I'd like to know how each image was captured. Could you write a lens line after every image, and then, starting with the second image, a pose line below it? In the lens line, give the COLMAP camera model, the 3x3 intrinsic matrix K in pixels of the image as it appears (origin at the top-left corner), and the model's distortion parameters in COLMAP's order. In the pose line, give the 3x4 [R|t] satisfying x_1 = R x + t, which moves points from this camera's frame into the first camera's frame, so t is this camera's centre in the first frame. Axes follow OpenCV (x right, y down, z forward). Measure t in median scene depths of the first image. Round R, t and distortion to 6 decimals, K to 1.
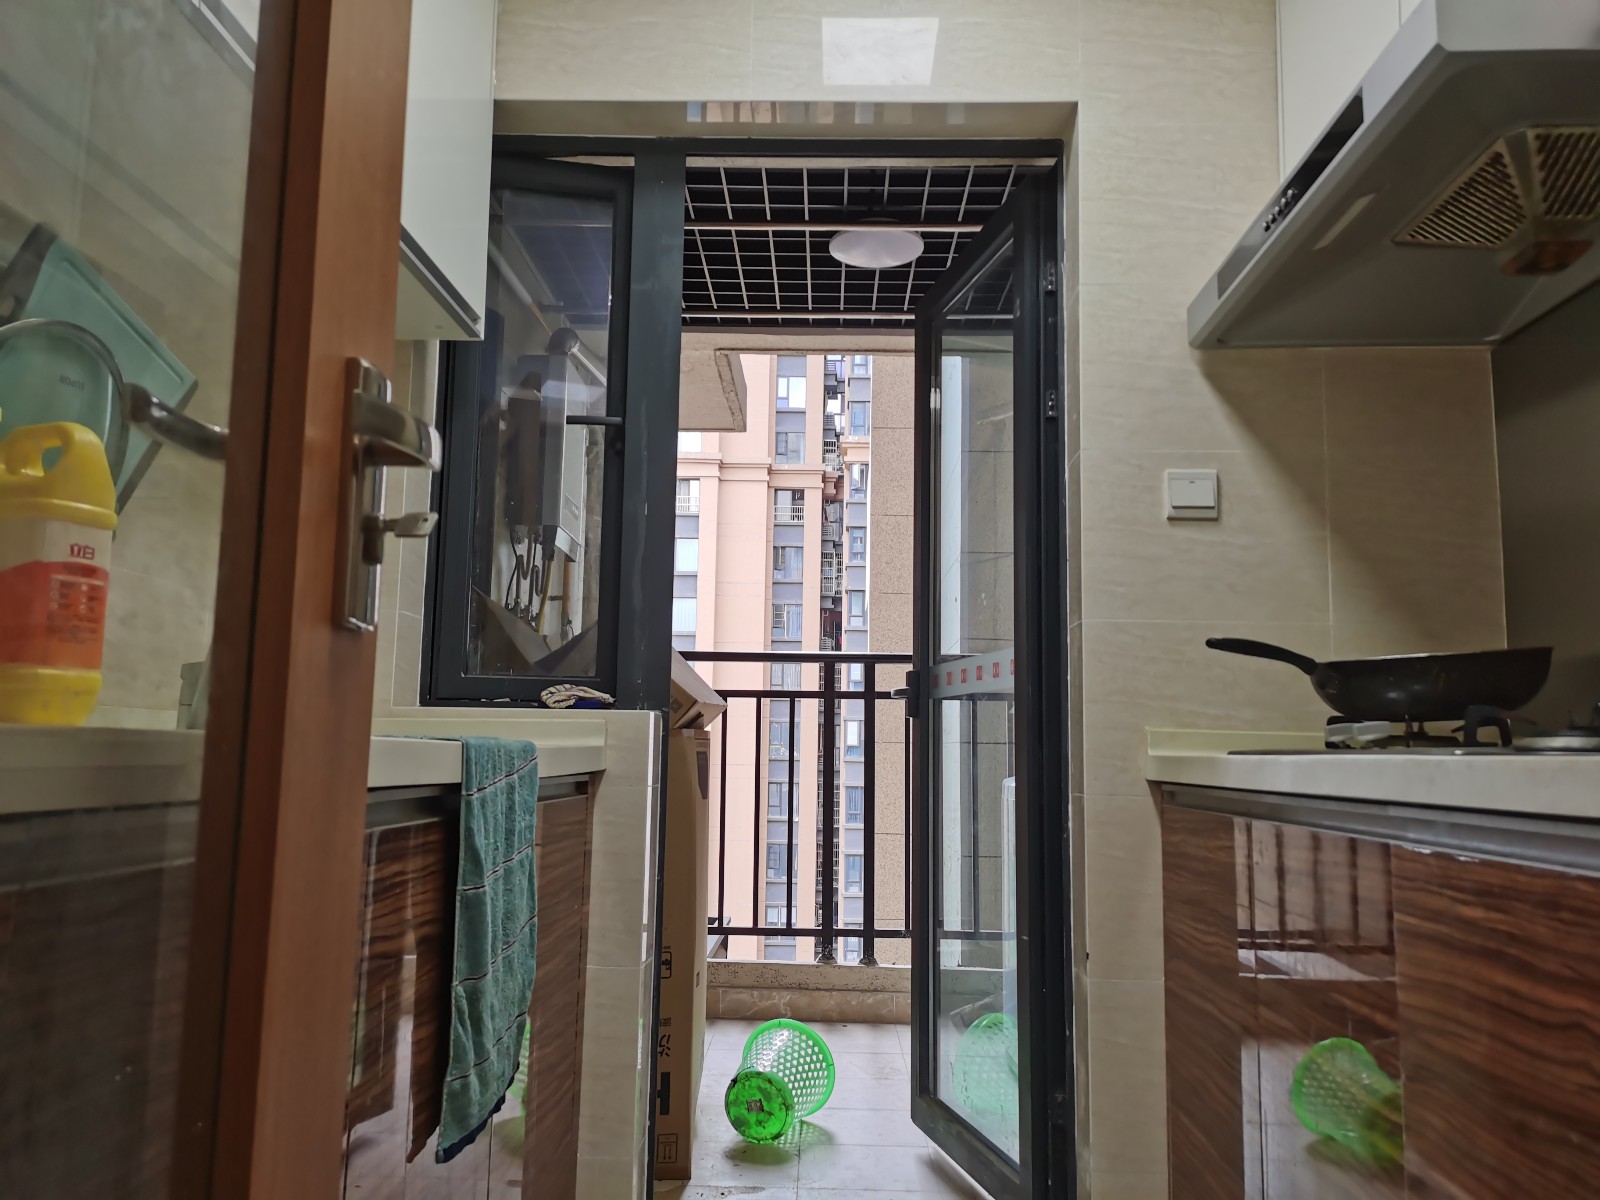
lens RADIAL K [[1222.6, 0, 800.0], [0, 1222.6, 592.3], [0, 0, 1]] dist [0.069784, -0.071155]
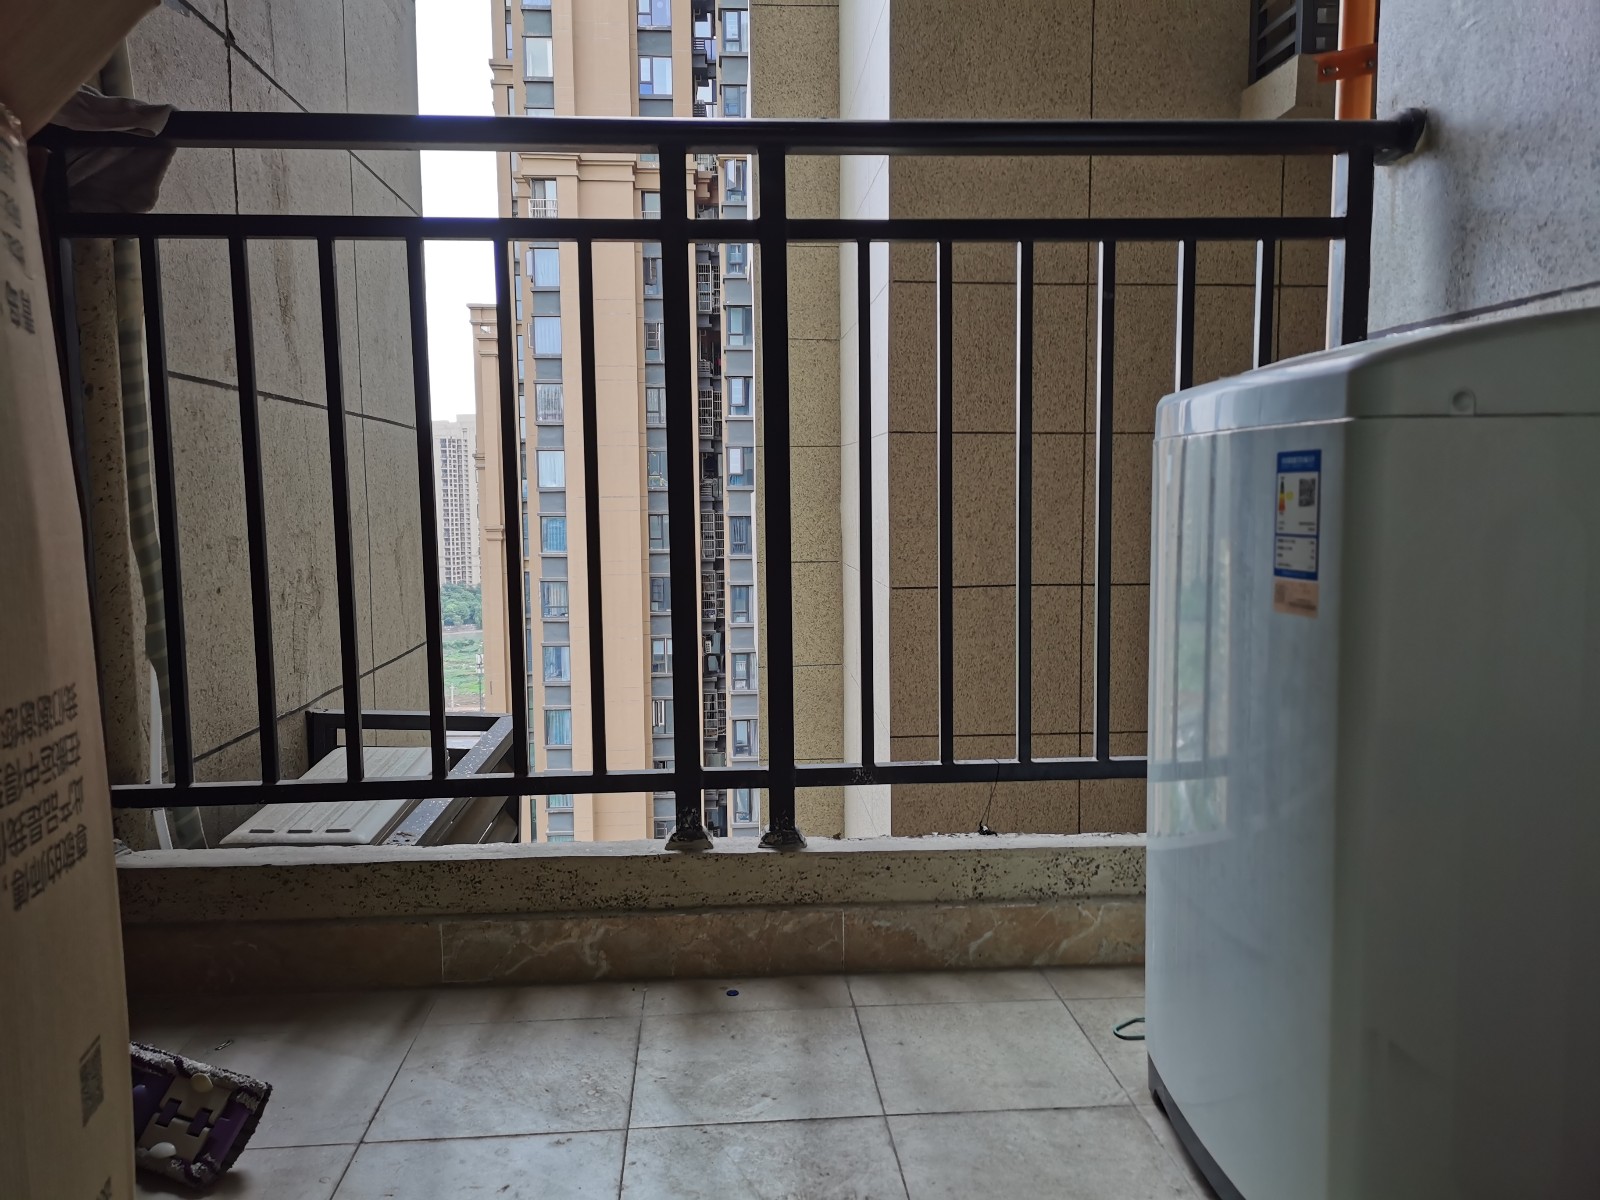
lens RADIAL K [[1222.6, 0, 800.0], [0, 1222.6, 592.3], [0, 0, 1]] dist [0.069784, -0.071155]
pose [[0.995173, -0.034412, 0.091901, 0.013112], [0.013777, 0.976217, 0.216358, 0.063574], [-0.097161, -0.214048, 0.971979, 0.318342]]
